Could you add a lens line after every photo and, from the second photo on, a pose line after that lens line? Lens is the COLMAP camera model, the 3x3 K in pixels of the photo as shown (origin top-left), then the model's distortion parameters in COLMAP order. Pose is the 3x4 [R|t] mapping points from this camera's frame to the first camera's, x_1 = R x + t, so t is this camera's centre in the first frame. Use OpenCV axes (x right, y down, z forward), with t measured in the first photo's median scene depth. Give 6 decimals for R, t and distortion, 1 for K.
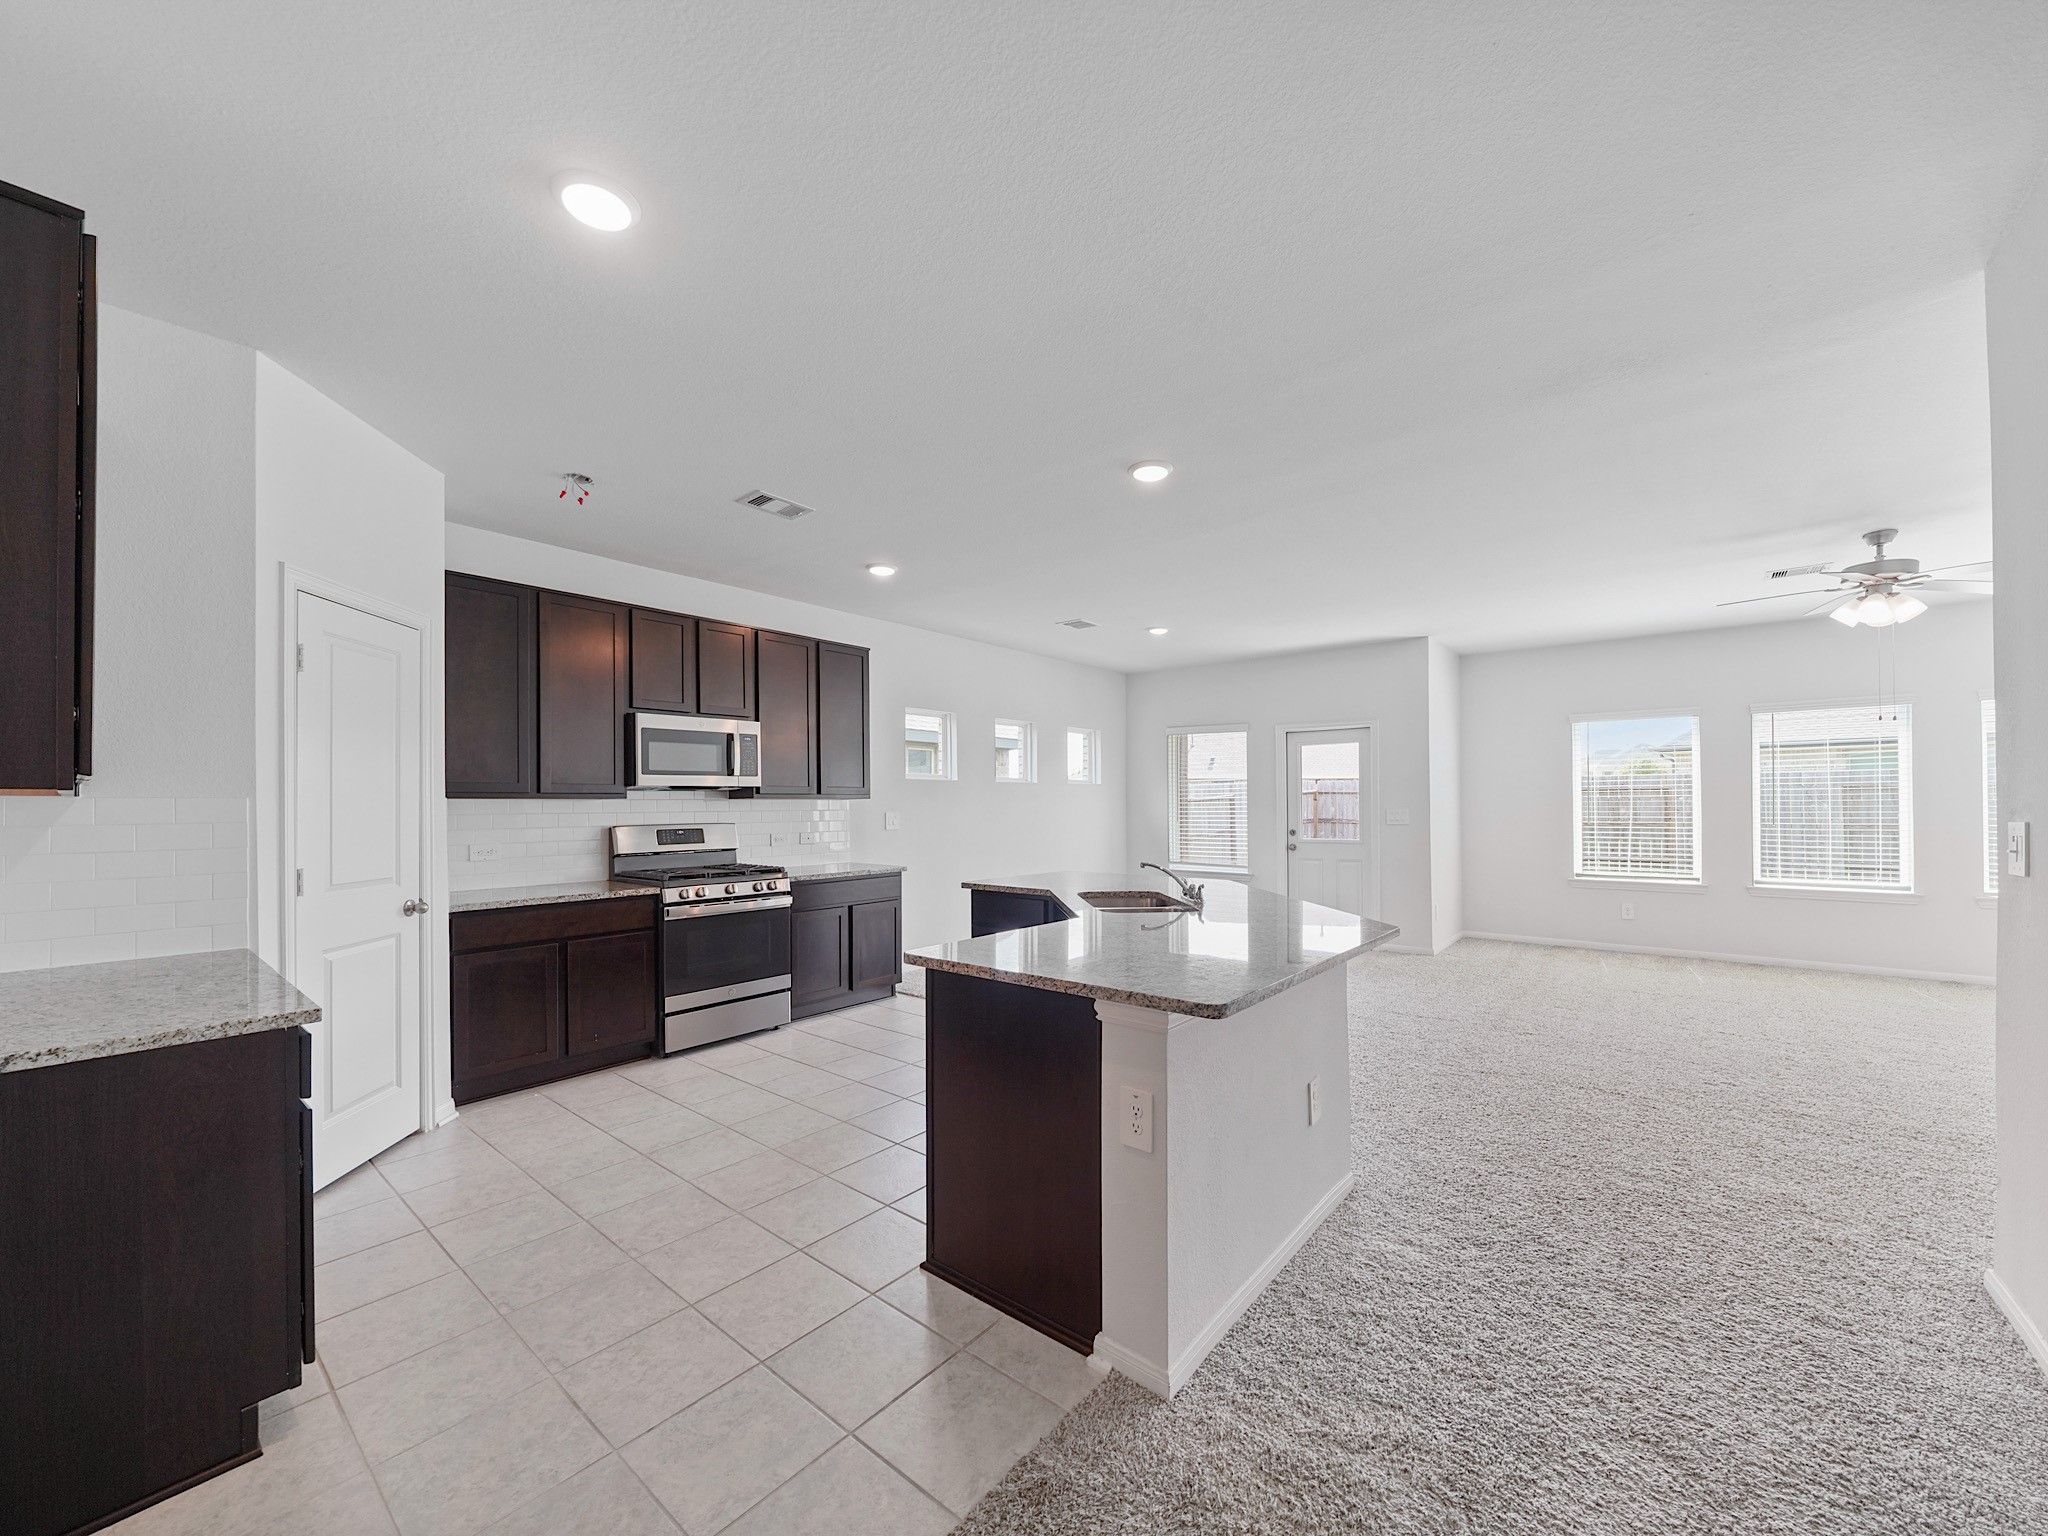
lens RADIAL K [[793.7, 0, 1026.3], [0, 793.7, 797.2], [0, 0, 1]] dist [-0.000181, -0.000037]
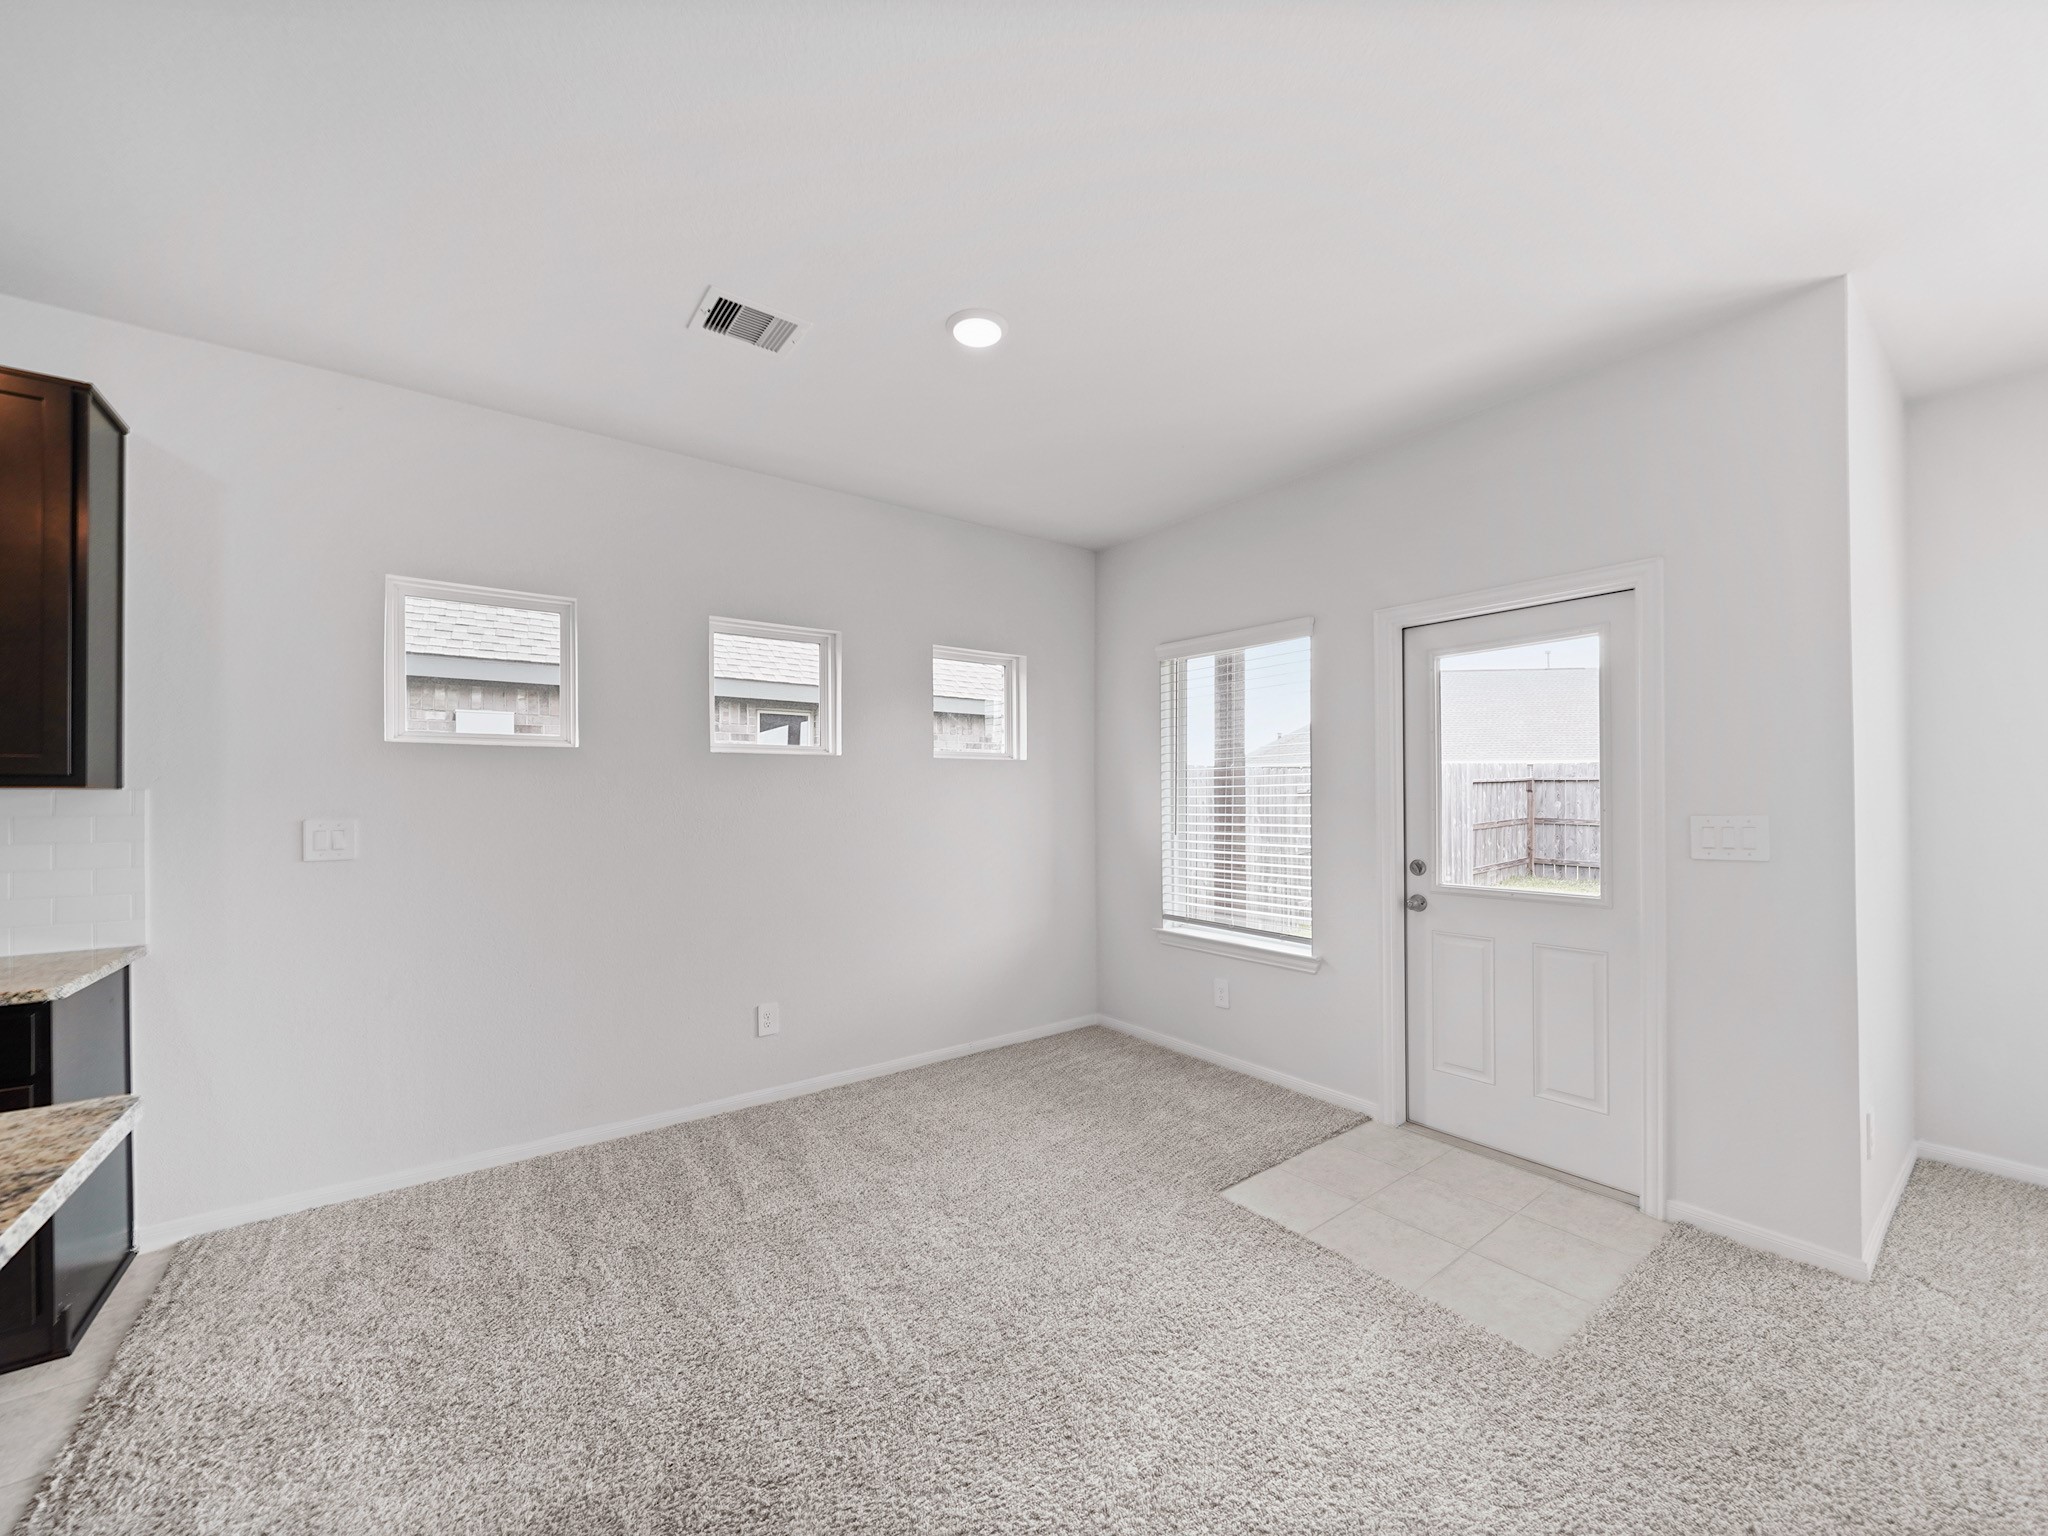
lens RADIAL K [[793.7, 0, 1026.3], [0, 793.7, 797.2], [0, 0, 1]] dist [-0.000181, -0.000037]
pose [[0.973517, -0.000607, -0.228616, 0.210884], [0.002542, 0.999963, 0.008169, 0.003563], [0.228602, -0.008534, 0.973482, 0.500102]]
